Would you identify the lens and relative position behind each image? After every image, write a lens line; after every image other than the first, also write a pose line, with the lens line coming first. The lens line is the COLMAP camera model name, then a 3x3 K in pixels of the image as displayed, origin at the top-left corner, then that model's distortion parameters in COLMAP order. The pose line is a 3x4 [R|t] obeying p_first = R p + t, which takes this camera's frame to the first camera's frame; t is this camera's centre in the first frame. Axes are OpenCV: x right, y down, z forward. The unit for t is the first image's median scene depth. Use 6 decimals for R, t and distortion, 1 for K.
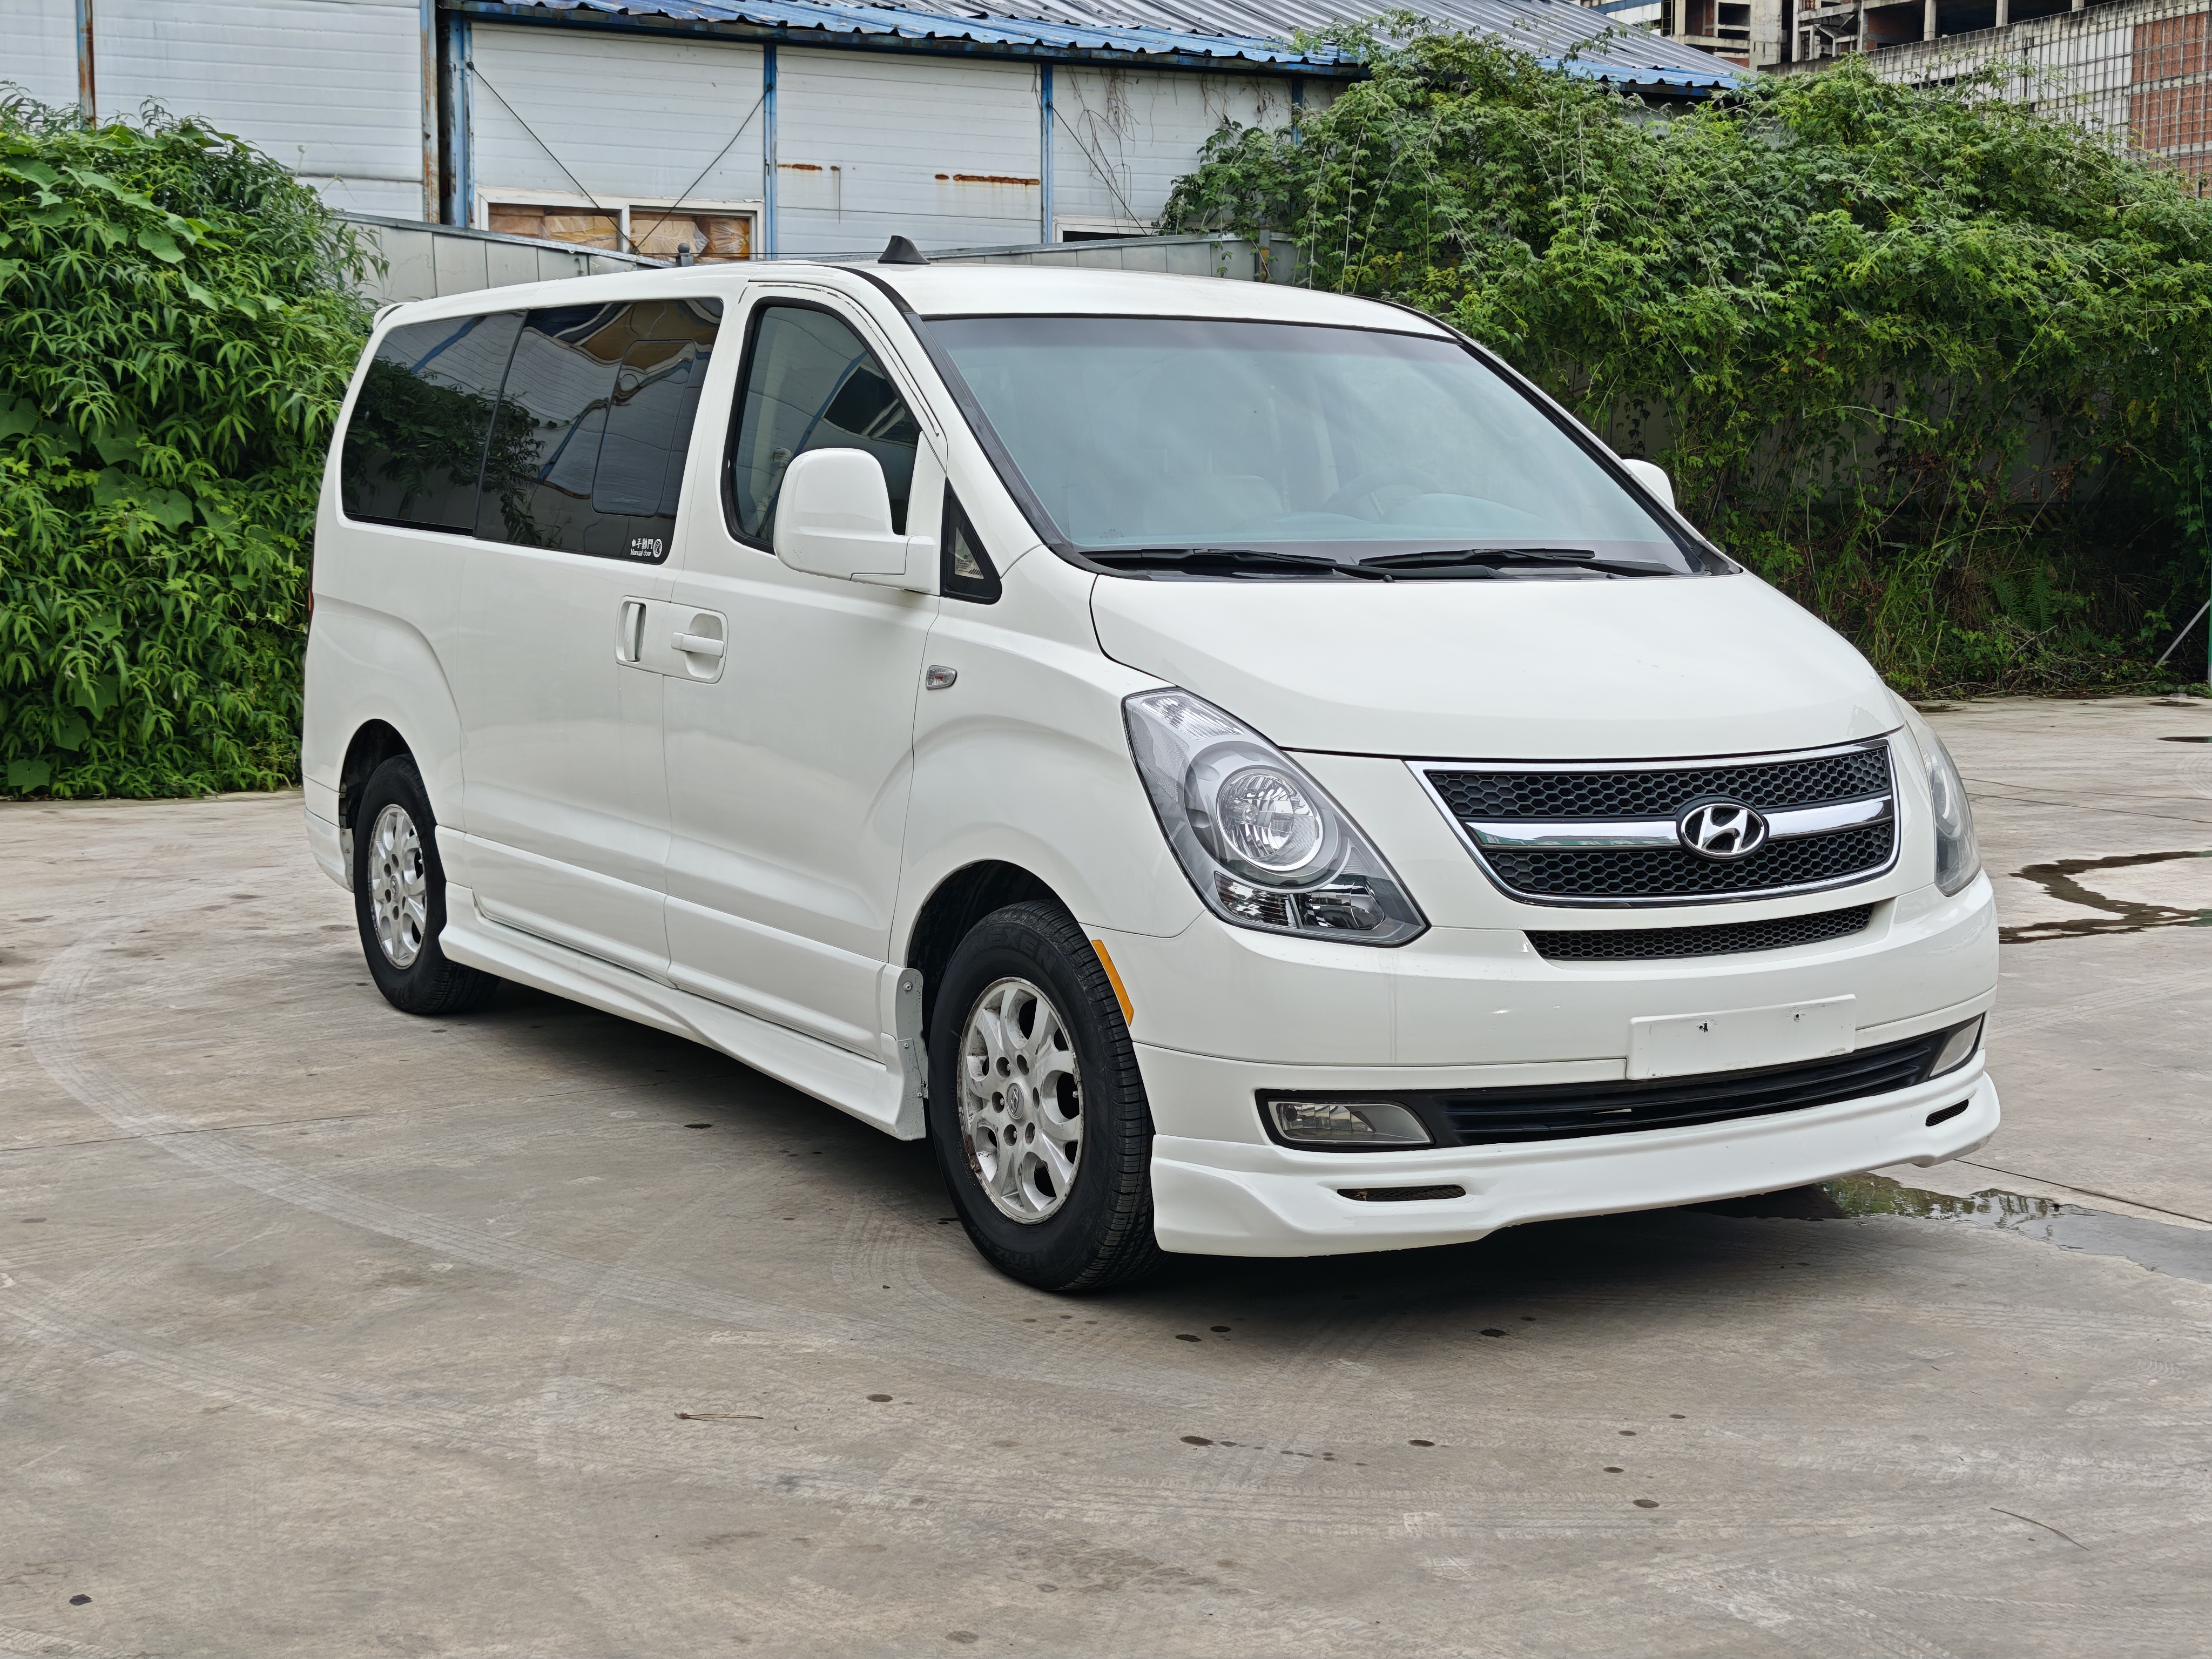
lens RADIAL K [[3041.0, 0, 1125.9], [0, 3041.0, 797.4], [0, 0, 1]] dist [0.129214, -0.452496]
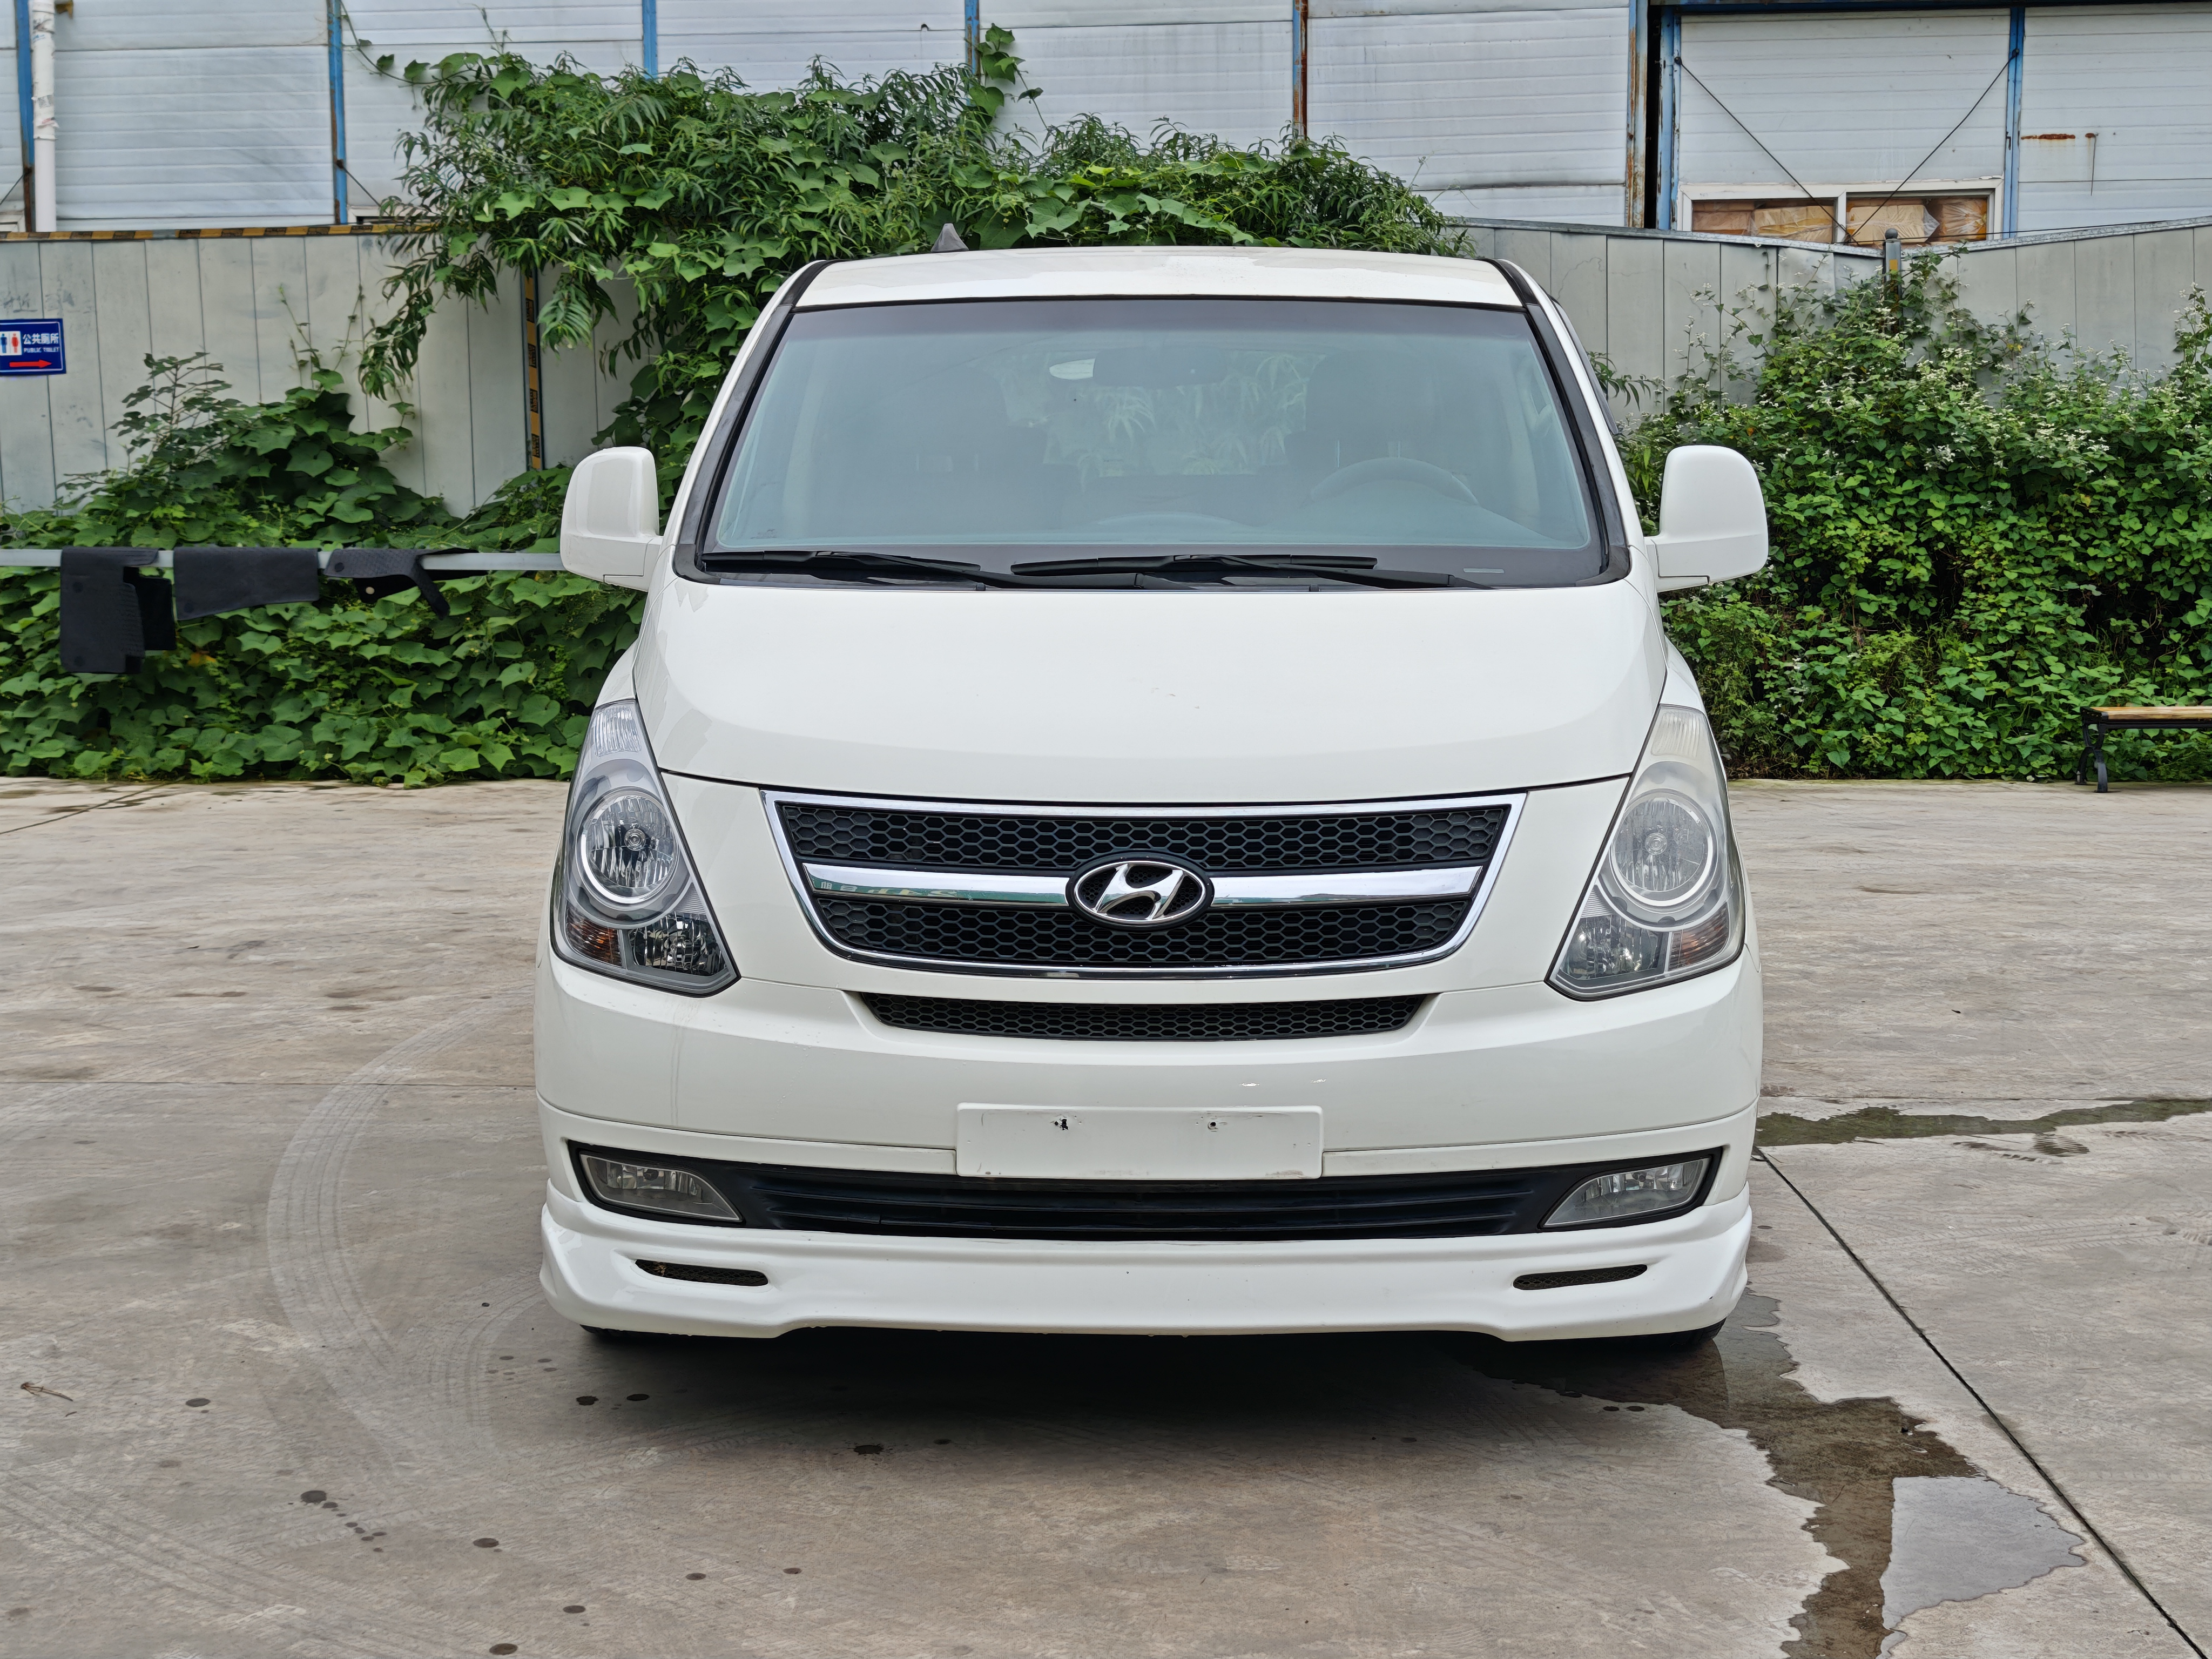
lens RADIAL K [[3041.0, 0, 1125.9], [0, 3041.0, 797.4], [0, 0, 1]] dist [0.129214, -0.452496]
pose [[0.826671, 0.048002, -0.560634, 0.579615], [-0.049253, 0.998703, 0.012885, -0.022690], [0.560525, 0.016961, 0.827964, 0.275011]]
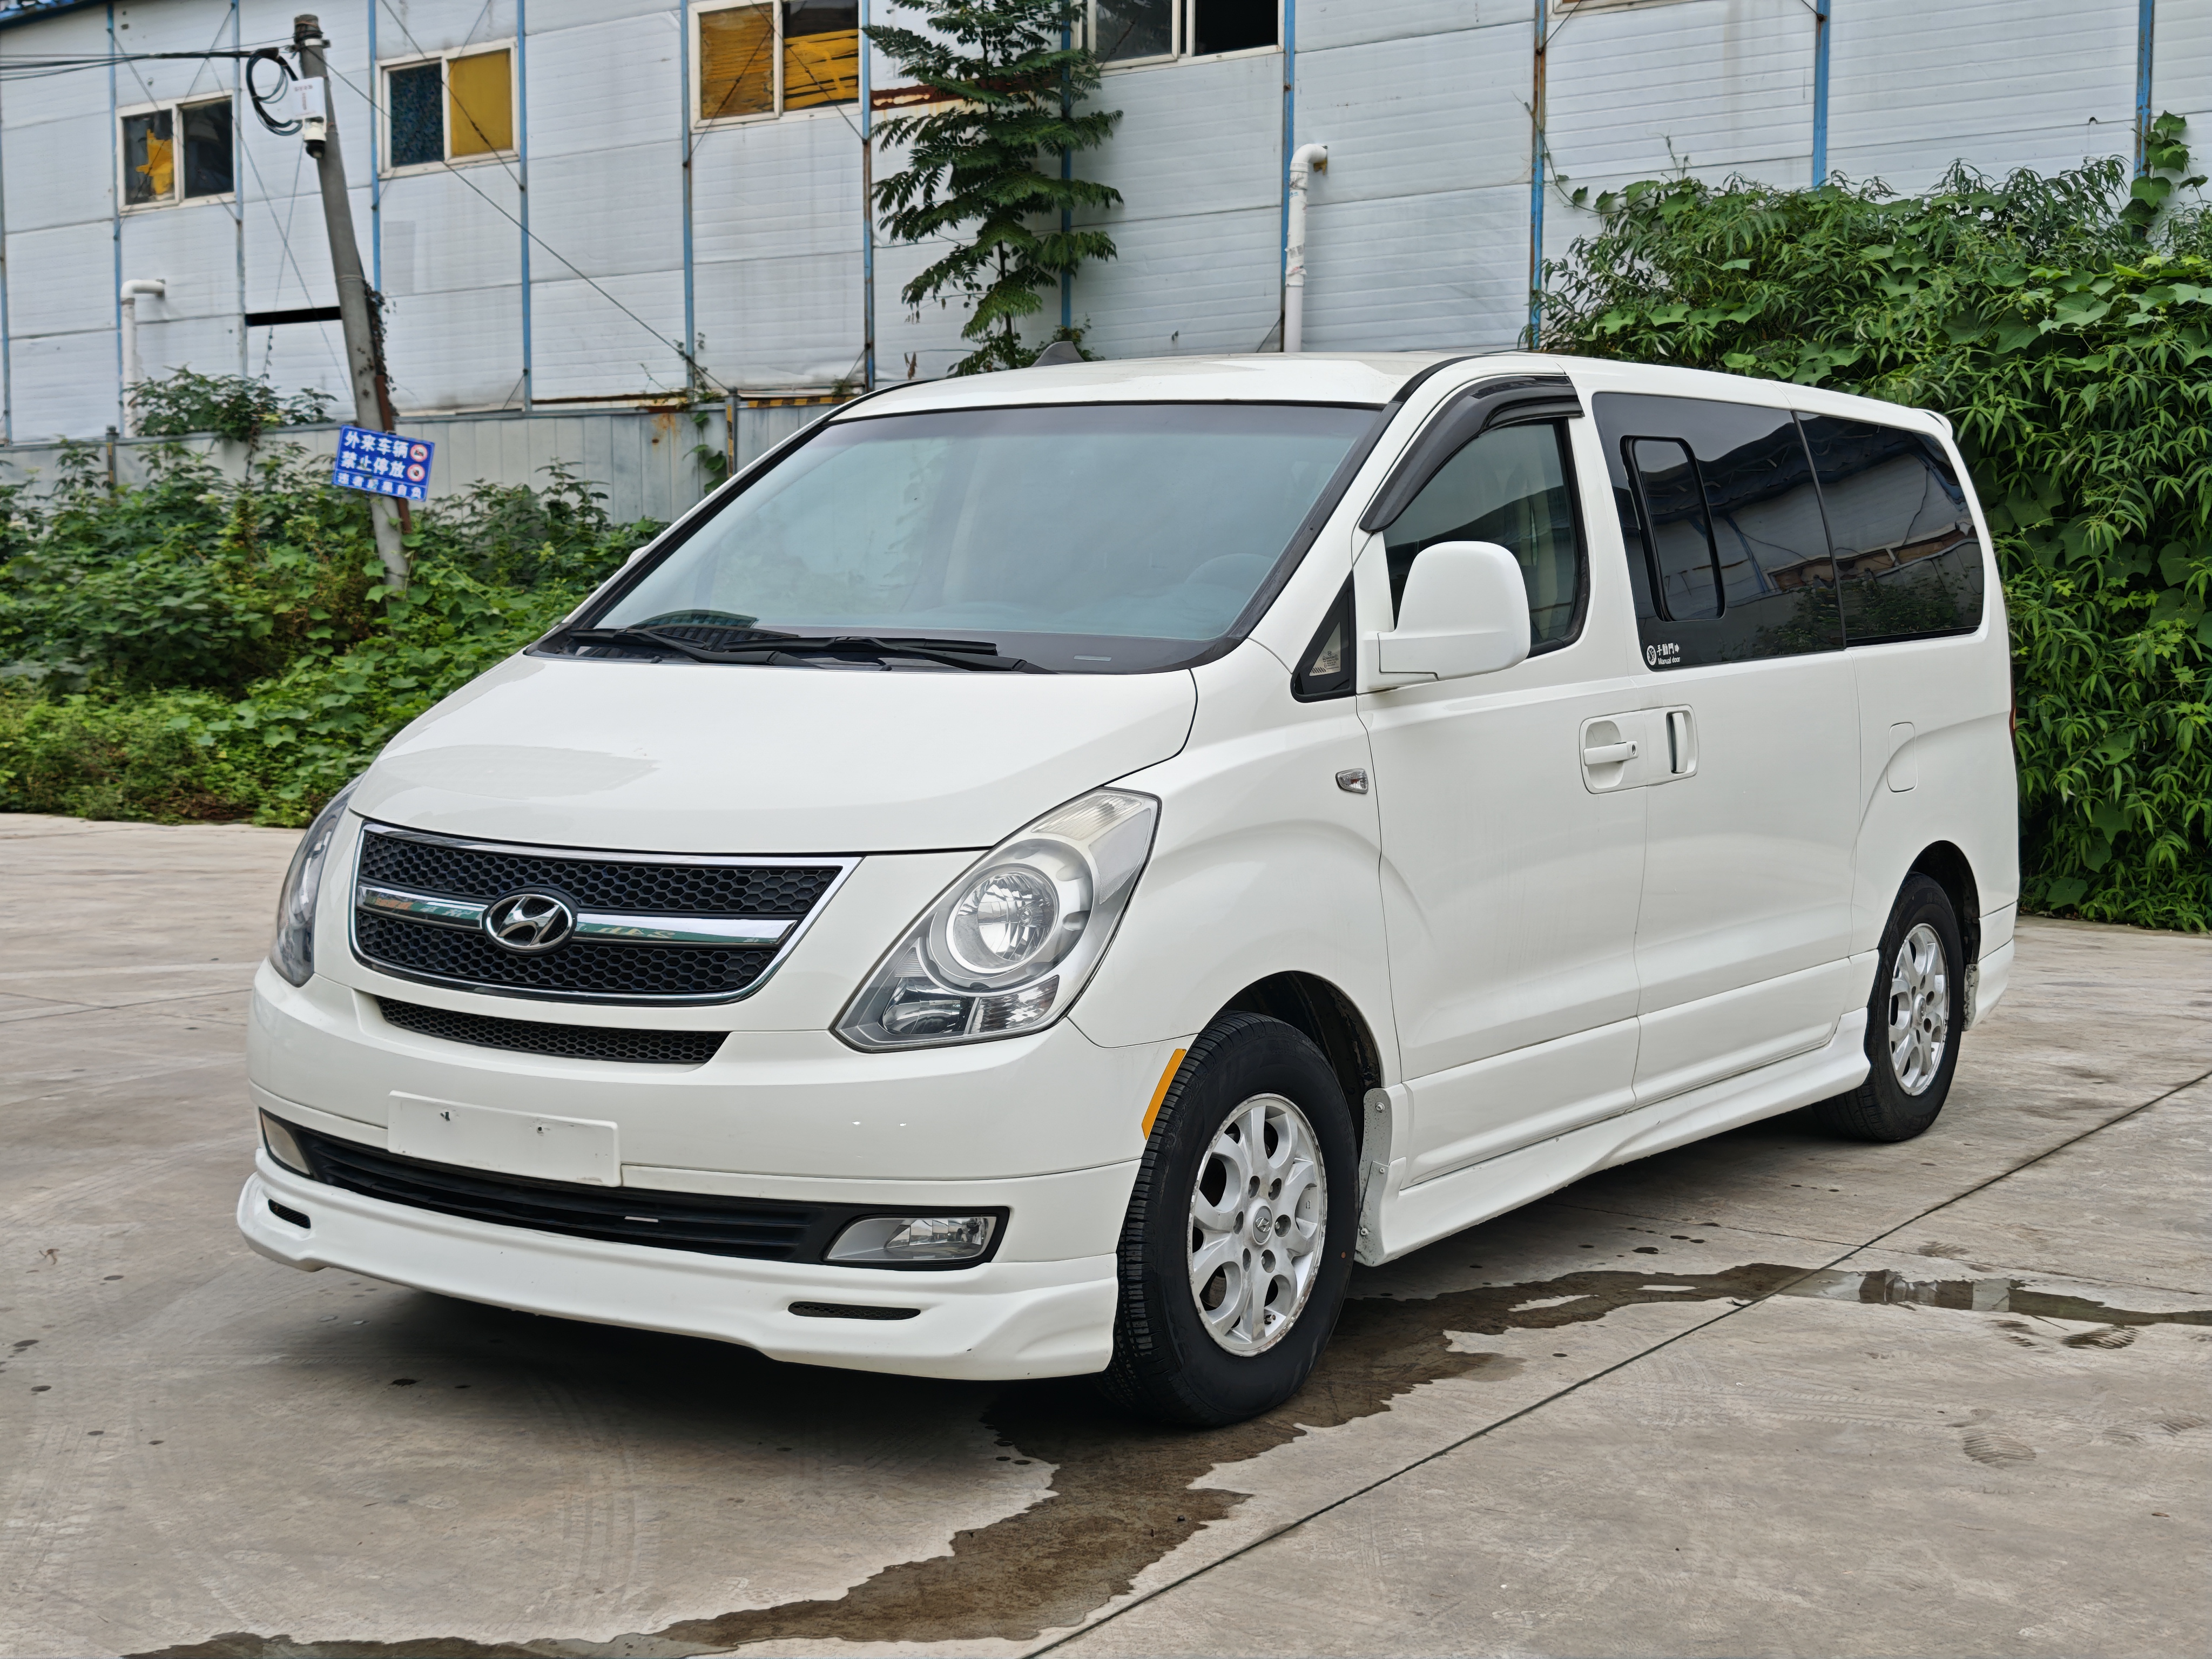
lens RADIAL K [[3038.2, 0, 1059.6], [0, 3038.2, 826.4], [0, 0, 1]] dist [0.162637, -0.668361]
pose [[0.373975, 0.063131, -0.925288, 1.007461], [-0.098793, 0.994716, 0.027939, -0.054997], [0.922162, 0.080963, 0.378236, 0.697545]]
